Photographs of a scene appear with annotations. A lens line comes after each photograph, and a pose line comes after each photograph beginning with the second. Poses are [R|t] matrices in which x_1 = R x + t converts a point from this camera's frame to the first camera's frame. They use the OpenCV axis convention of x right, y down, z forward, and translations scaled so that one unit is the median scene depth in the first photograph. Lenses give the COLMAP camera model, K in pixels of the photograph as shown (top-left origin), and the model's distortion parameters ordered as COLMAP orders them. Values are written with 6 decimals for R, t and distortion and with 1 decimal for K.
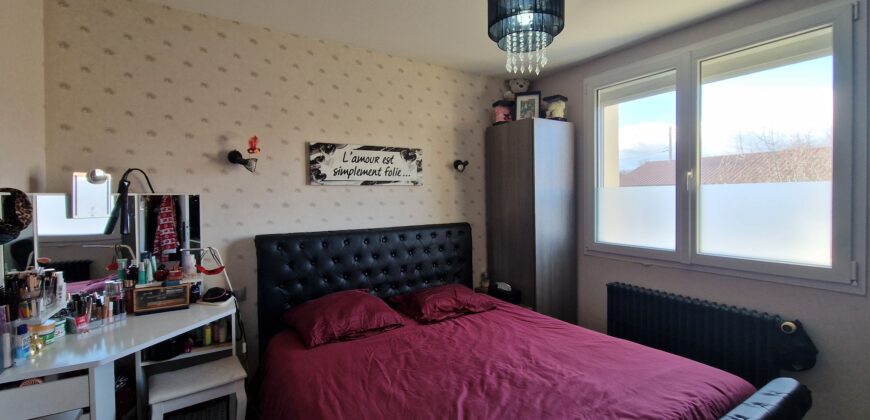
lens RADIAL K [[369.8, 0, 442.2], [0, 369.8, 202.5], [0, 0, 1]] dist [0.012931, -0.008108]
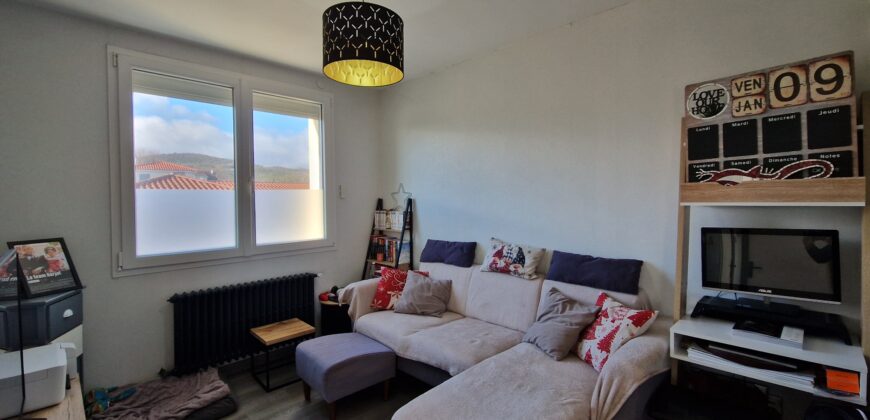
lens RADIAL K [[369.8, 0, 442.2], [0, 369.8, 202.5], [0, 0, 1]] dist [0.012931, -0.008108]
pose [[-0.233899, 0.008084, 0.972227, -0.655016], [0.036386, 0.999338, 0.000445, 0.016098], [-0.971580, 0.035479, -0.234039, 0.684706]]
